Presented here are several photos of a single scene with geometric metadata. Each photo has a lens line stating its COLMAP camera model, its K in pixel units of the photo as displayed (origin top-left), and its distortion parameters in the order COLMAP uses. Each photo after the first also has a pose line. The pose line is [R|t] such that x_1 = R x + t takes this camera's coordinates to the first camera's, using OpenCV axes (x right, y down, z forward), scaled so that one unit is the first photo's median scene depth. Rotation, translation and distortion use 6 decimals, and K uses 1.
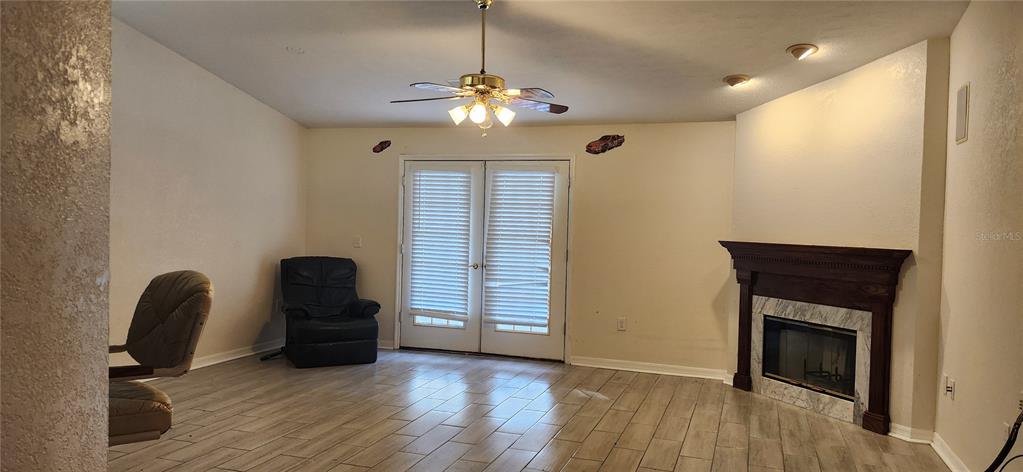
lens RADIAL K [[702.9, 0, 521.2], [0, 702.9, 235.7], [0, 0, 1]] dist [0.131824, -0.184599]
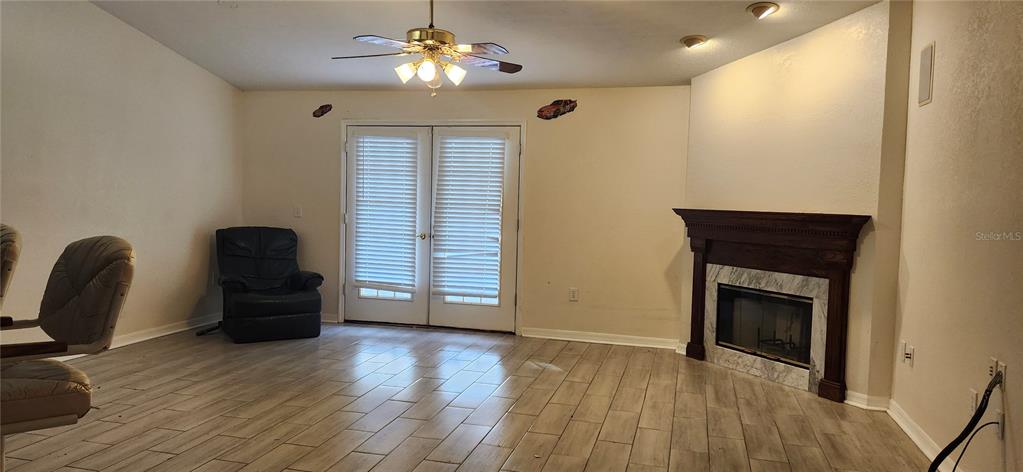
lens RADIAL K [[702.1, 0, 500.1], [0, 702.1, 235.4], [0, 0, 1]] dist [0.132439, -0.184562]
pose [[0.998732, -0.004663, 0.050136, -0.008964], [0.002784, 0.999293, 0.037495, 0.007052], [-0.050275, -0.037308, 0.998038, 0.037169]]
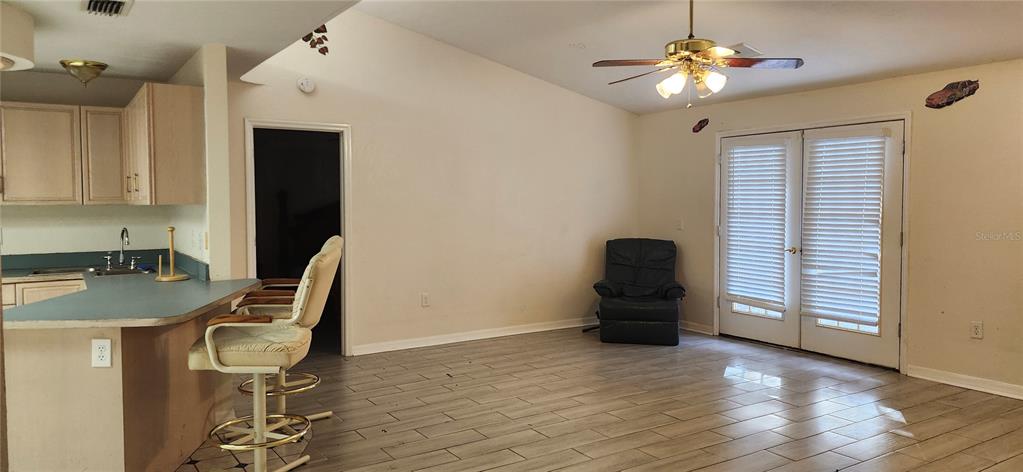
lens RADIAL K [[702.9, 0, 521.2], [0, 702.9, 235.7], [0, 0, 1]] dist [0.131824, -0.184599]
pose [[0.783838, 0.003286, -0.620956, 0.259866], [0.010686, 0.999767, 0.018779, 0.004709], [0.620873, -0.021355, 0.783620, 0.102297]]
